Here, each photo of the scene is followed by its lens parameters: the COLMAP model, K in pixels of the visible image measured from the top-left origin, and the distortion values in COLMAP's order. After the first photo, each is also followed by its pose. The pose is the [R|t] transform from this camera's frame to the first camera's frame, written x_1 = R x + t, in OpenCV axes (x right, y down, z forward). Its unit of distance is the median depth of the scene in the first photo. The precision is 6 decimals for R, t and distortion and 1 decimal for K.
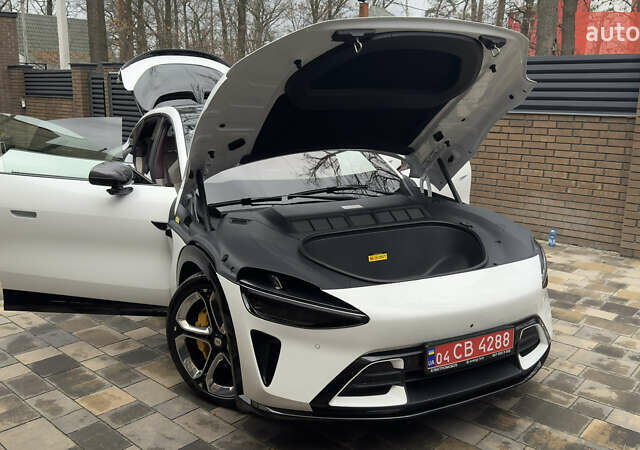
lens RADIAL K [[577.2, 0, 317.4], [0, 577.2, 226.7], [0, 0, 1]] dist [0.043377, 0.000000]
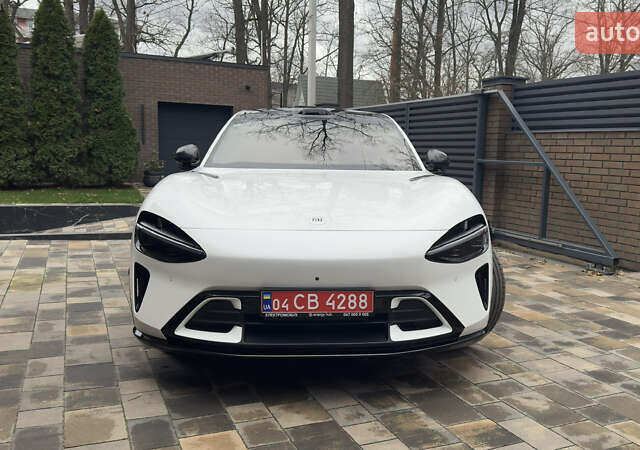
lens RADIAL K [[577.2, 0, 316.8], [0, 577.2, 221.3], [0, 0, 1]] dist [0.043377, 0.000000]
pose [[0.917666, 0.065069, -0.391989, 0.634434], [-0.102956, 0.991748, -0.076399, 0.146799], [0.383783, 0.110466, 0.916792, 0.084204]]
